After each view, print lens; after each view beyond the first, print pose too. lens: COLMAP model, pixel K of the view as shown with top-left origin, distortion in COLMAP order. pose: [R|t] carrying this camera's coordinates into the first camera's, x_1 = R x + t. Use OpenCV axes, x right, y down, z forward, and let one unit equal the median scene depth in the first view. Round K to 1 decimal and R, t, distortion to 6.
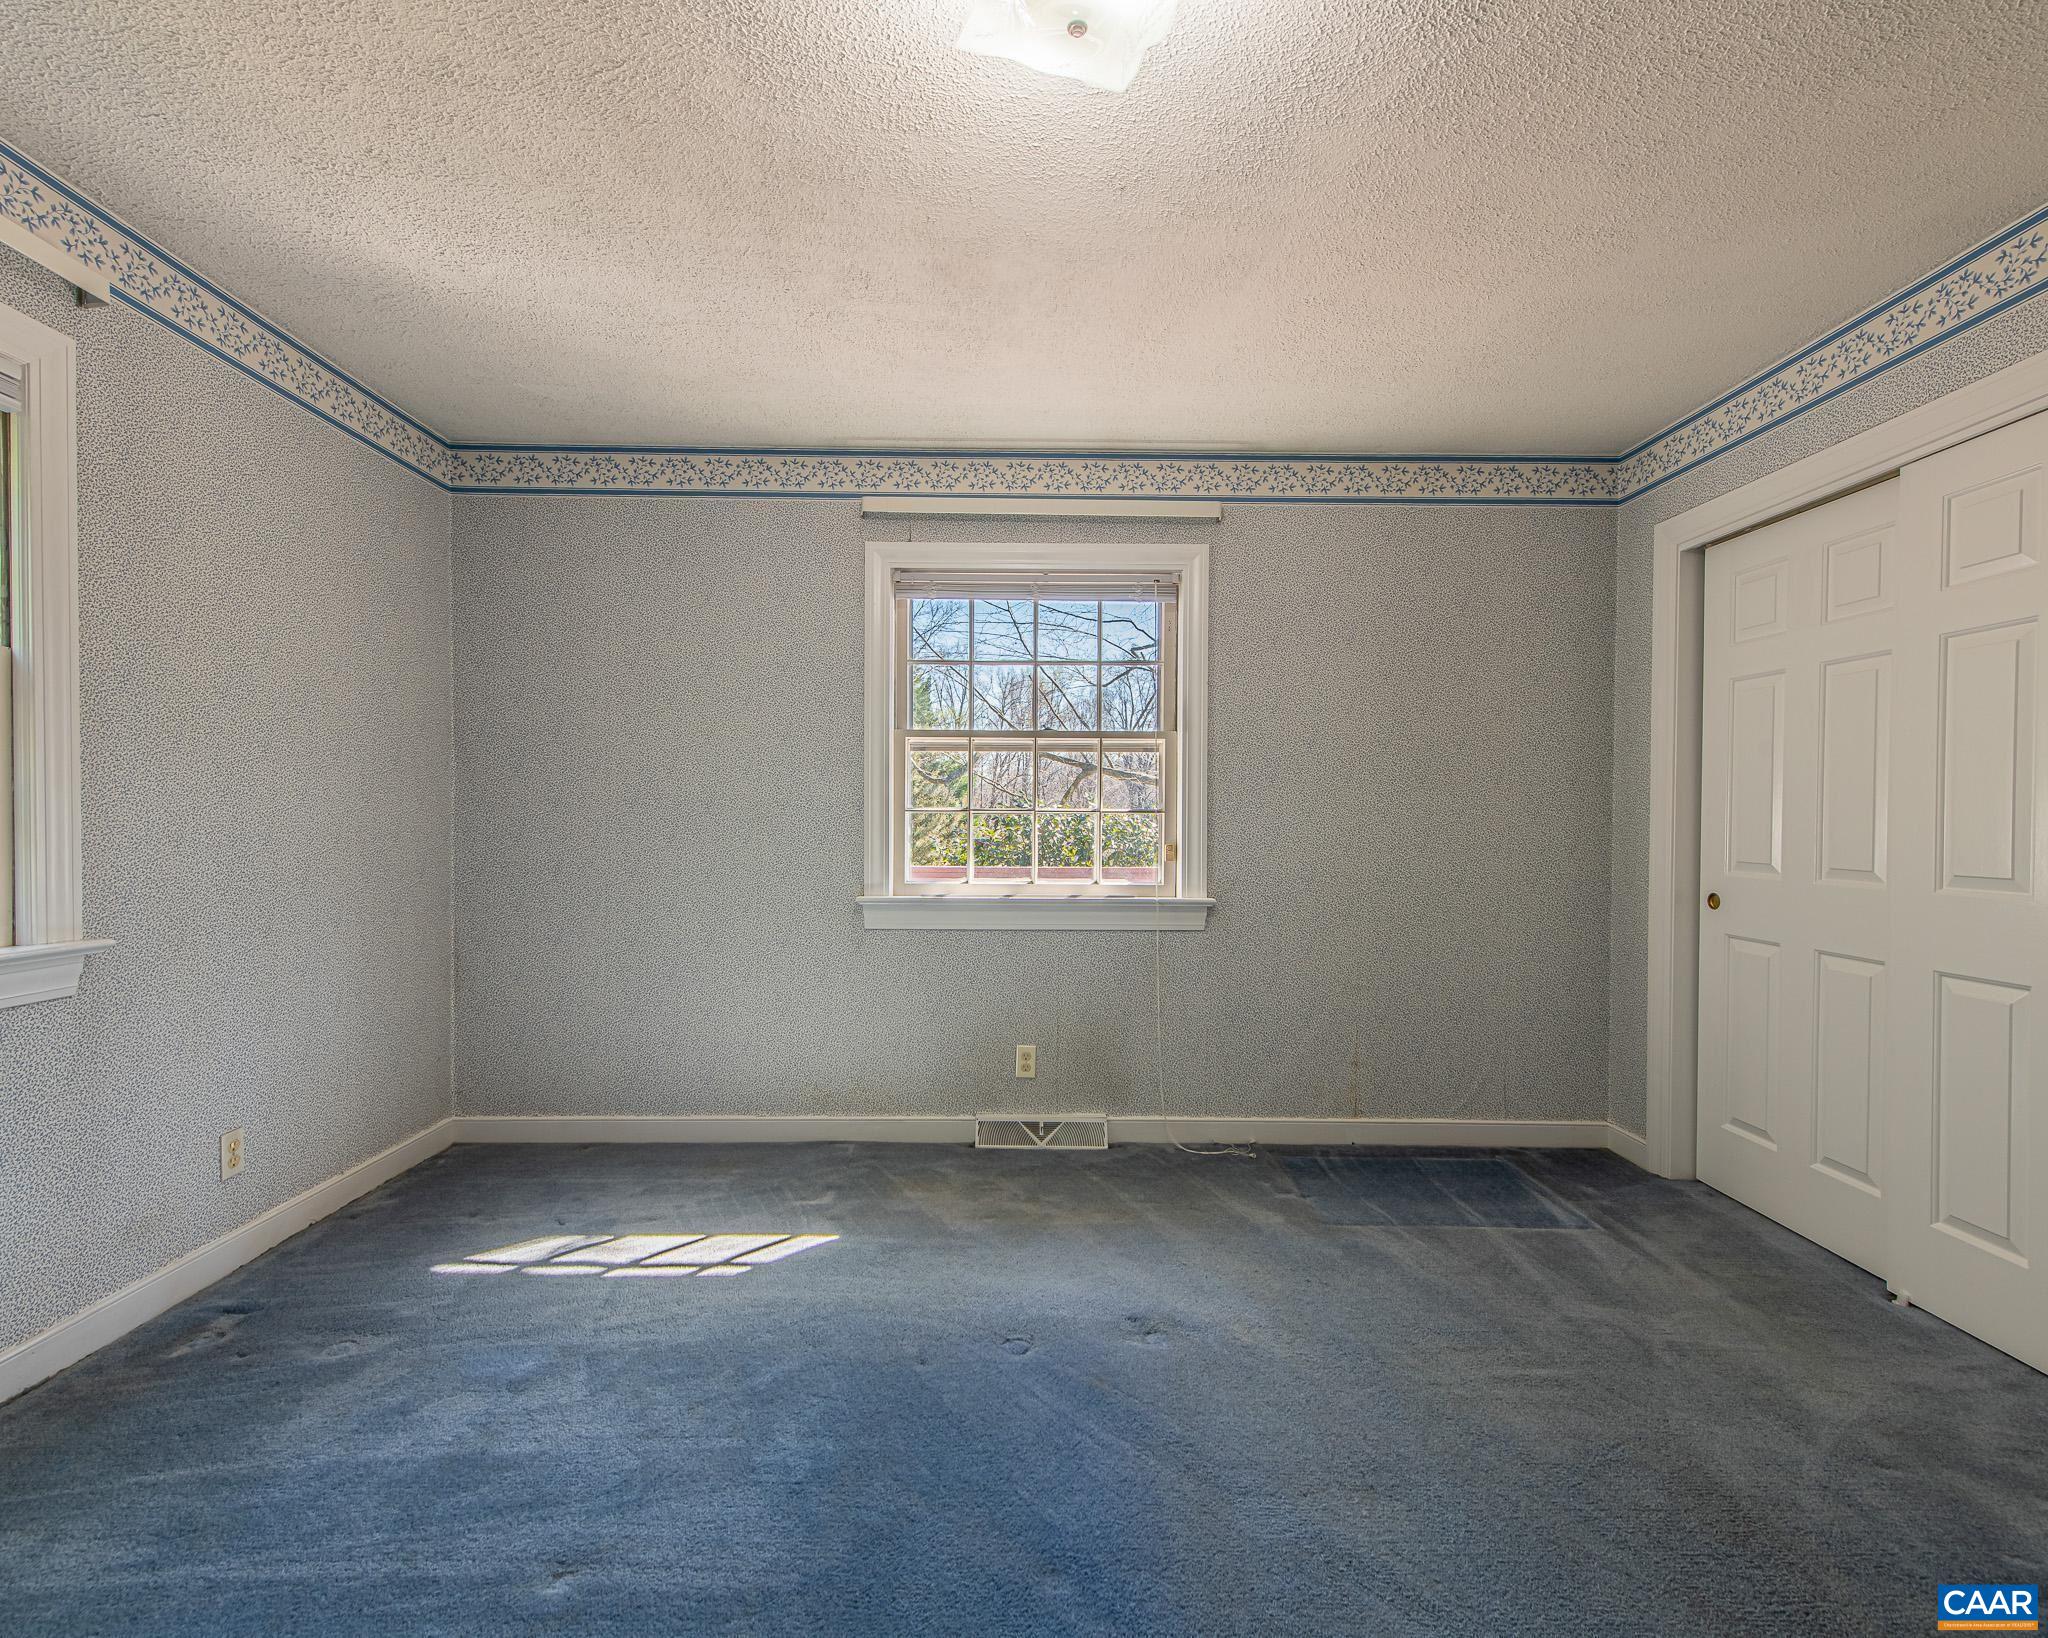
lens RADIAL K [[958.3, 0, 1012.7], [0, 958.3, 833.5], [0, 0, 1]] dist [0.017956, -0.007884]
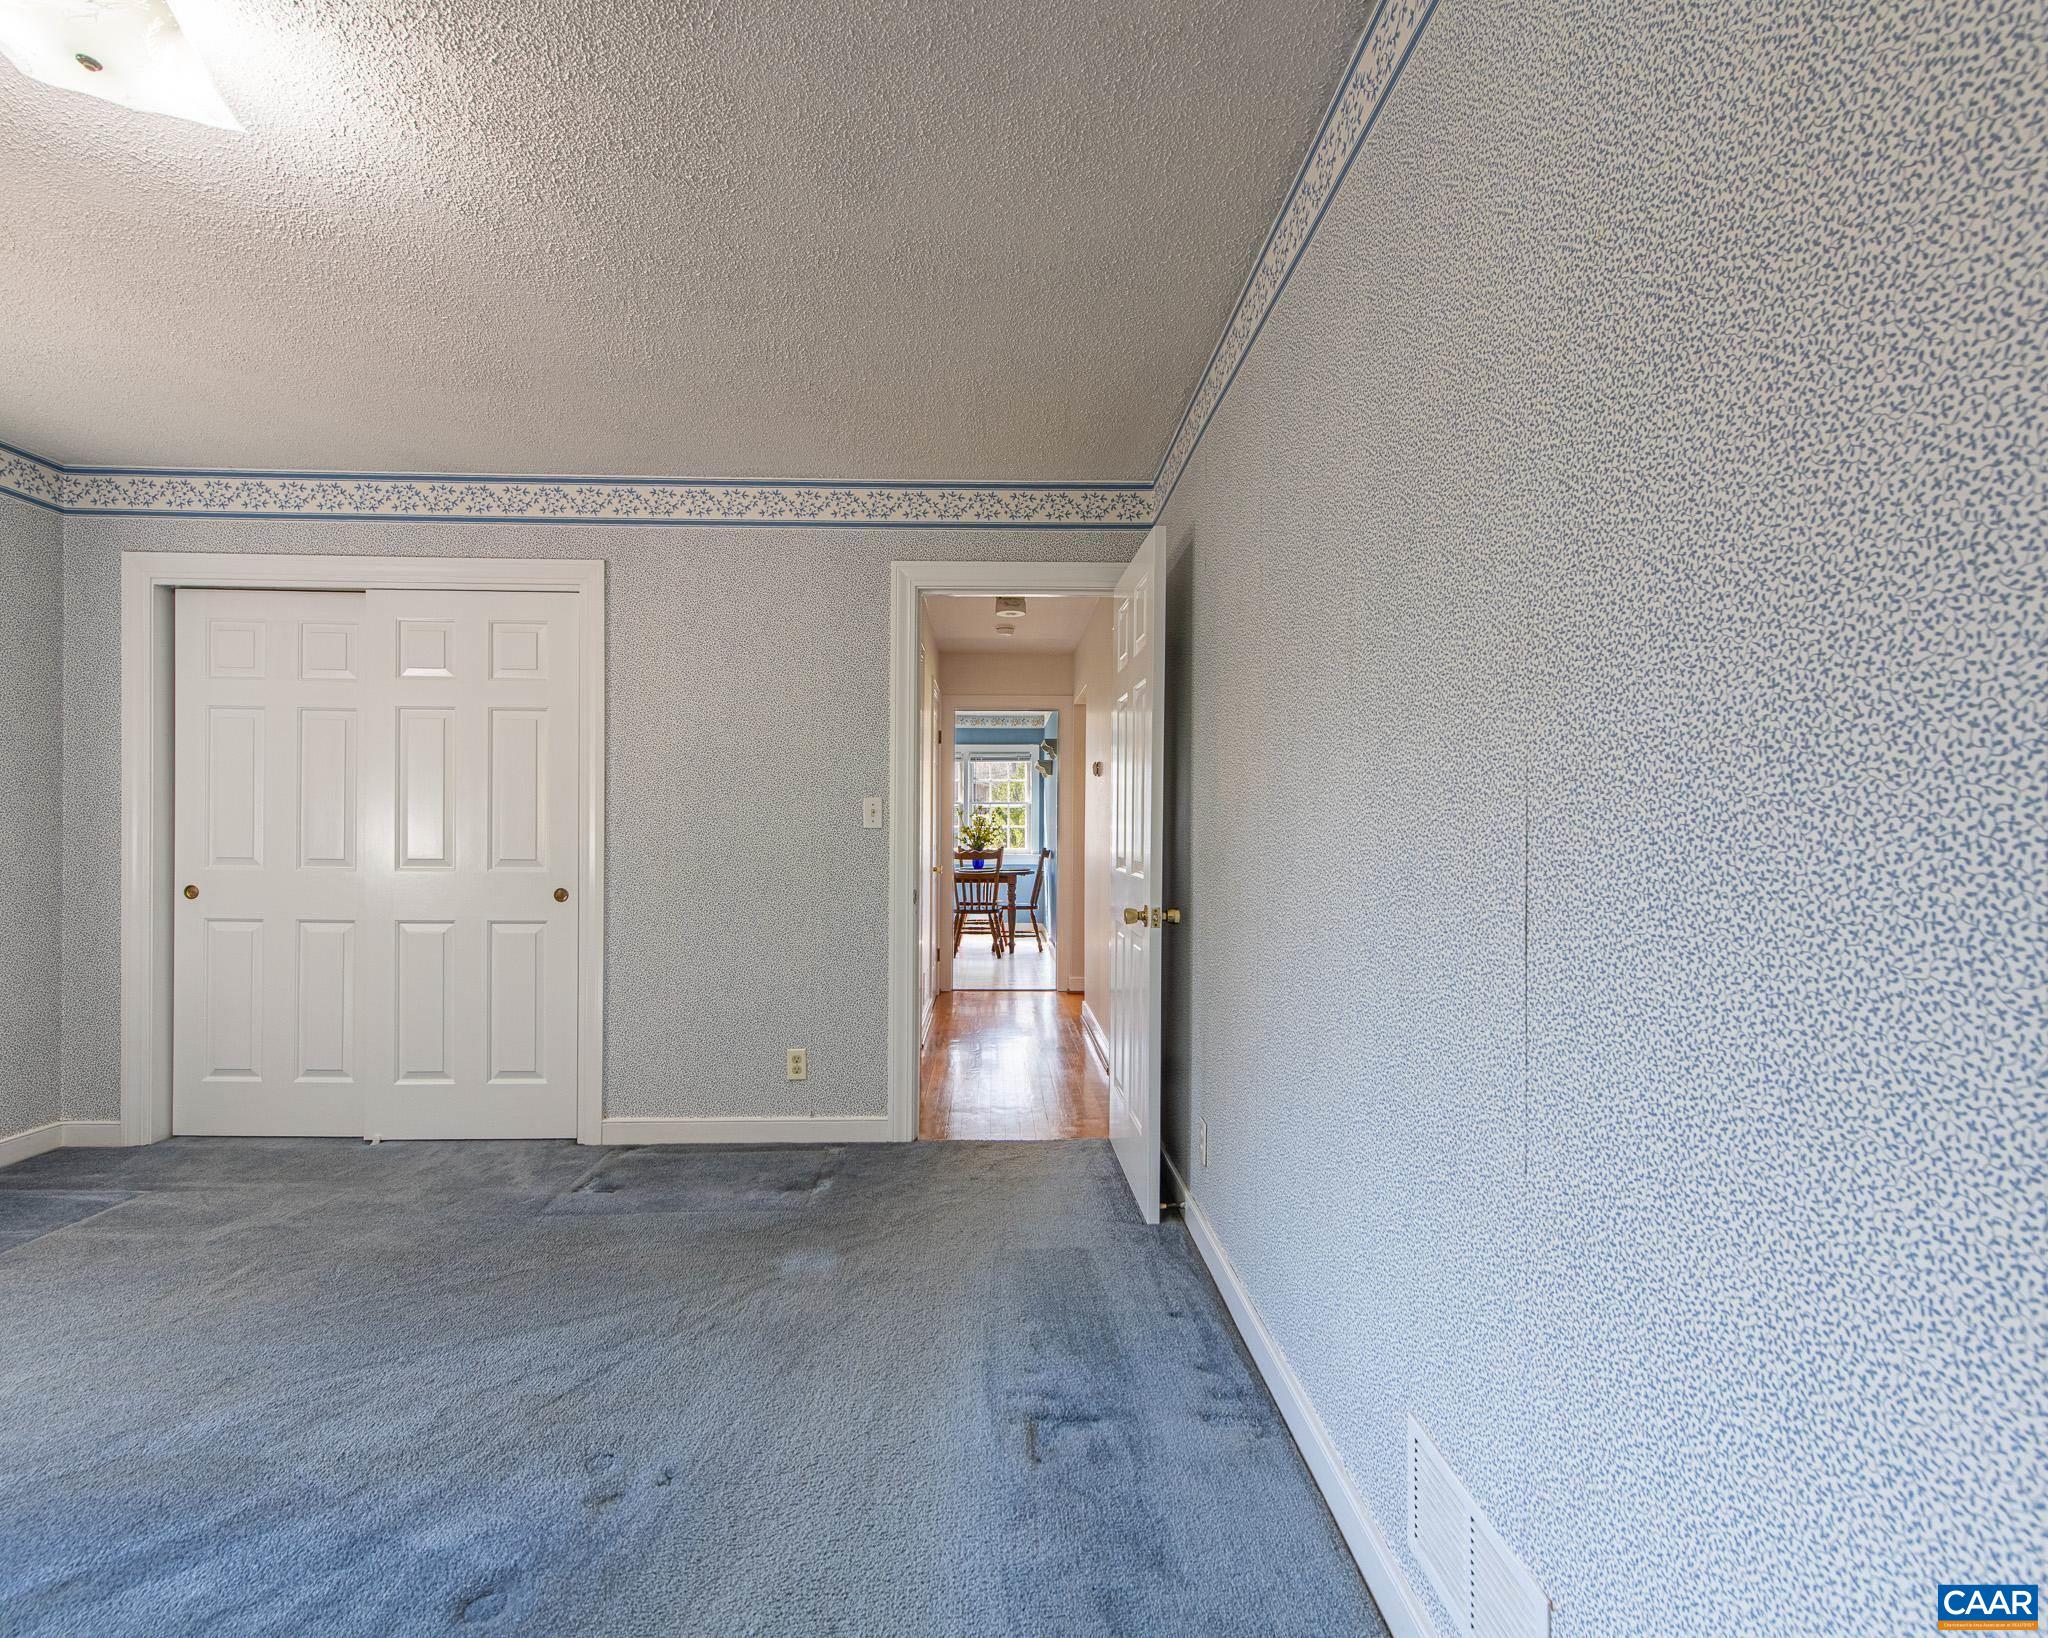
lens RADIAL K [[958.3, 0, 1012.7], [0, 958.3, 833.5], [0, 0, 1]] dist [0.017956, -0.007884]
pose [[-0.022900, -0.006860, 0.999714, -0.511420], [0.008727, 0.999937, 0.007061, -0.000964], [-0.999700, 0.008887, -0.022839, 0.028825]]
